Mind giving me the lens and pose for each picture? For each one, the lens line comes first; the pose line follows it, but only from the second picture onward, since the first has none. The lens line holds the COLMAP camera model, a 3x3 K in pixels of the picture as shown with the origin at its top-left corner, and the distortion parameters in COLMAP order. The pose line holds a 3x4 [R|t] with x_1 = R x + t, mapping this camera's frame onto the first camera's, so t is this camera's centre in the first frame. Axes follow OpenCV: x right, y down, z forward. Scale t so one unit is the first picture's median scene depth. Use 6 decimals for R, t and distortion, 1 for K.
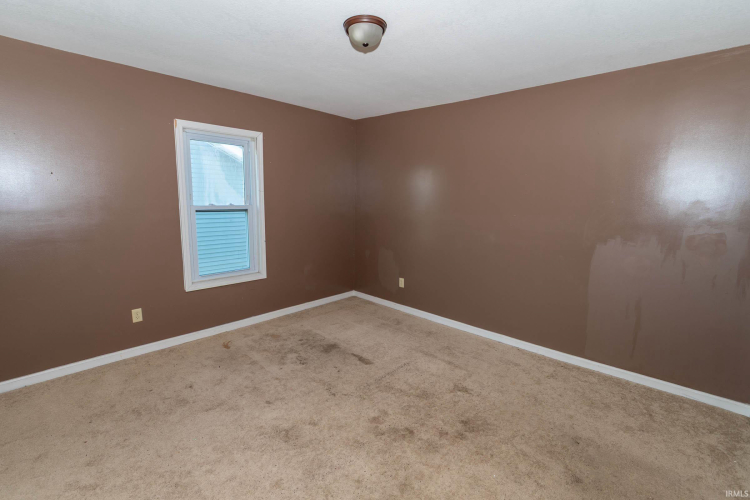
lens RADIAL K [[327.8, 0, 371.7], [0, 327.8, 247.6], [0, 0, 1]] dist [-0.004137, -0.000554]
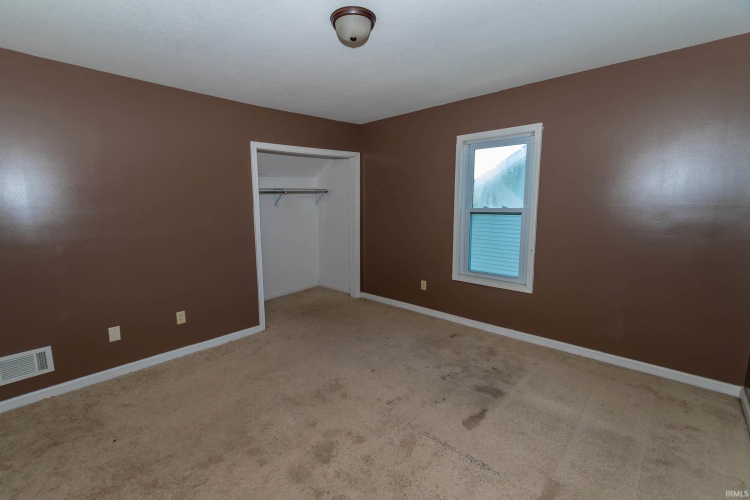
lens RADIAL K [[327.8, 0, 371.7], [0, 327.8, 247.6], [0, 0, 1]] dist [-0.004137, -0.000554]
pose [[0.034136, 0.129306, -0.991017, 0.564613], [-0.145126, 0.981726, 0.123095, -0.079492], [0.988824, 0.139621, 0.052277, 0.602578]]
